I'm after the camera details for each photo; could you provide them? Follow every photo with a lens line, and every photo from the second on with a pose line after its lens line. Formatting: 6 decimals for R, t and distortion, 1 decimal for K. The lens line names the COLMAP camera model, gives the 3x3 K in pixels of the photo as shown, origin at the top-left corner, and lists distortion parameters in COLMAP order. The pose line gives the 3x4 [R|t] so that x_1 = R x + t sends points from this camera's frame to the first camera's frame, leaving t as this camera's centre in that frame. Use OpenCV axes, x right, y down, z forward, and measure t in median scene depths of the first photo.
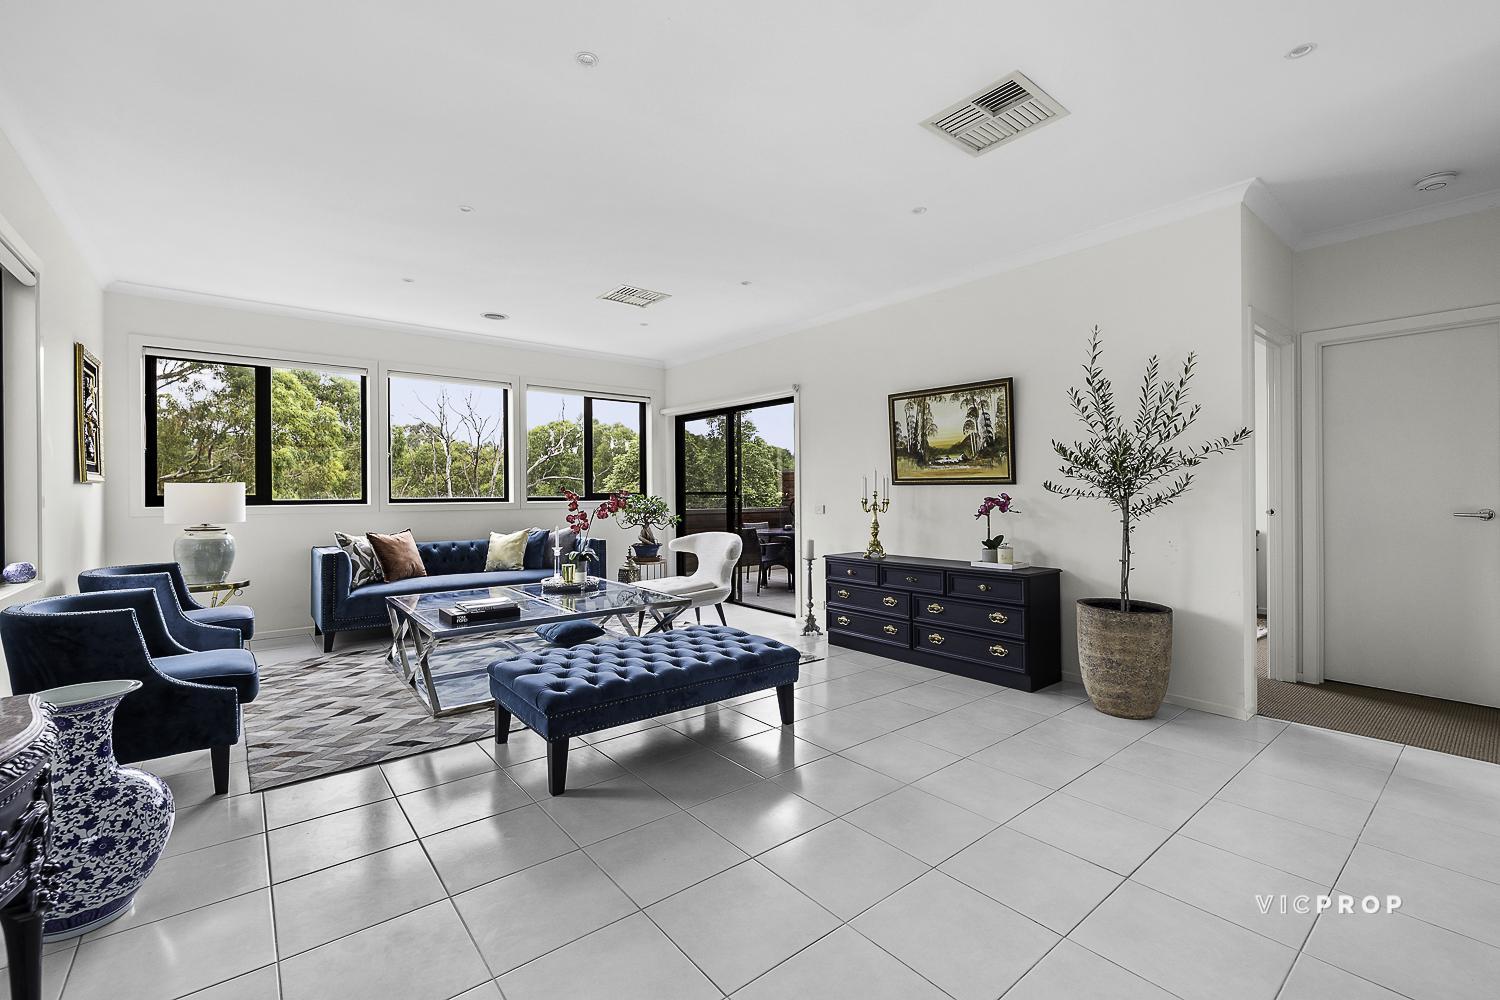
lens RADIAL K [[646.3, 0, 753.6], [0, 646.3, 493.2], [0, 0, 1]] dist [0.000480, 0.000050]
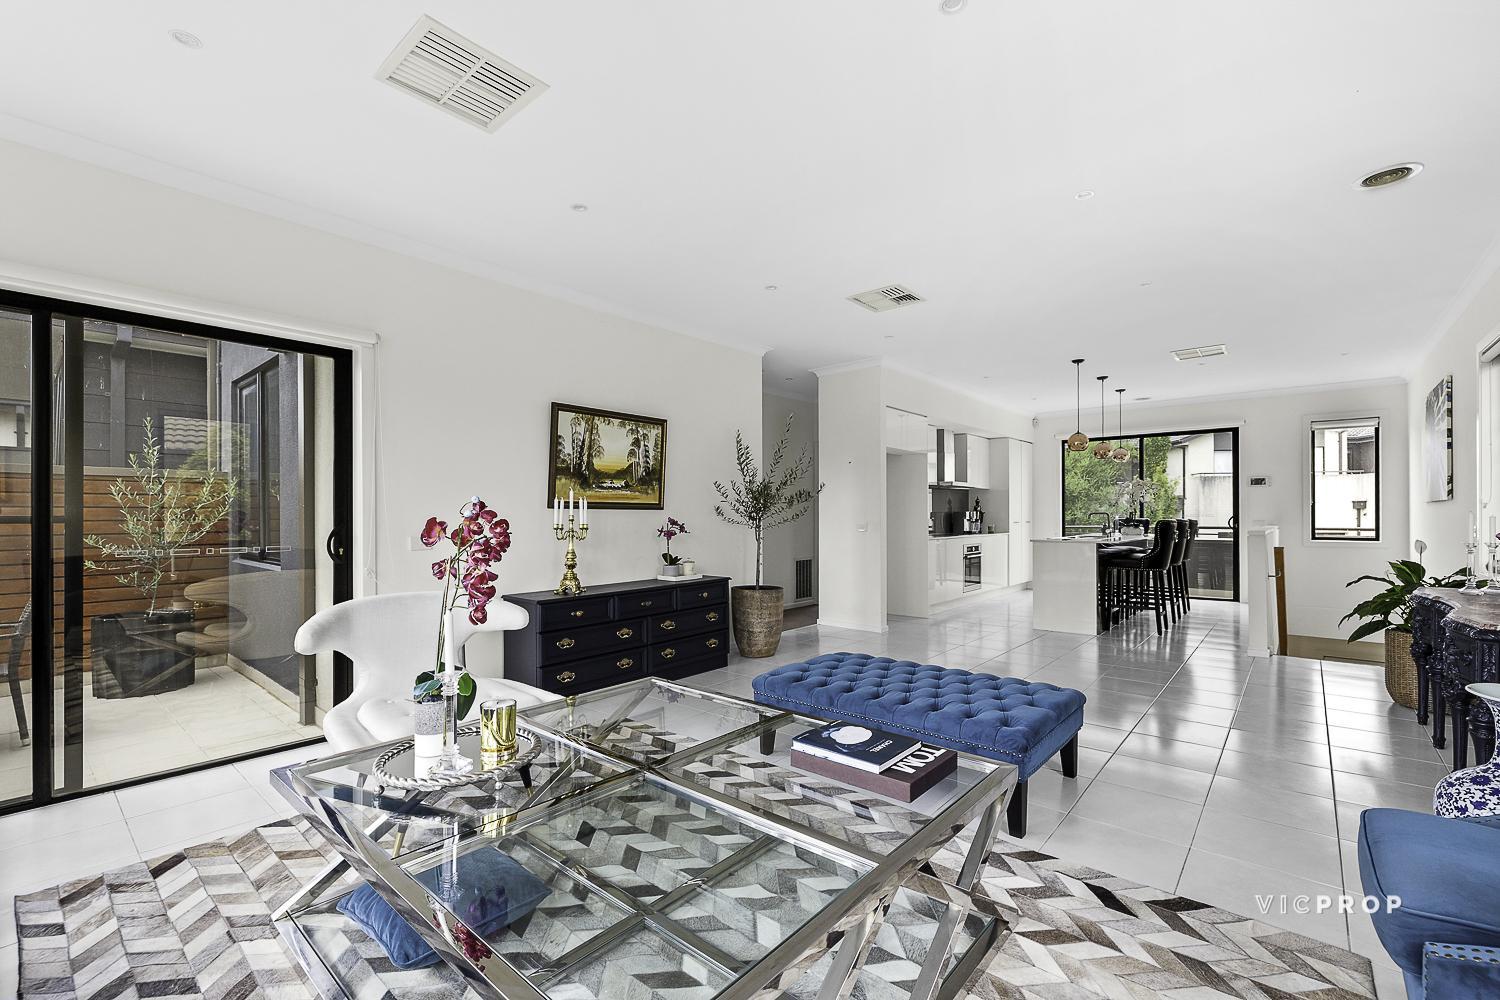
lens RADIAL K [[646.3, 0, 759.3], [0, 646.3, 515.2], [0, 0, 1]] dist [0.000480, 0.000050]
pose [[-0.184864, 0.001345, 0.982763, -0.730891], [0.000217, 0.999999, -0.001328, -0.002247], [-0.982764, -0.000032, -0.184864, 0.963606]]
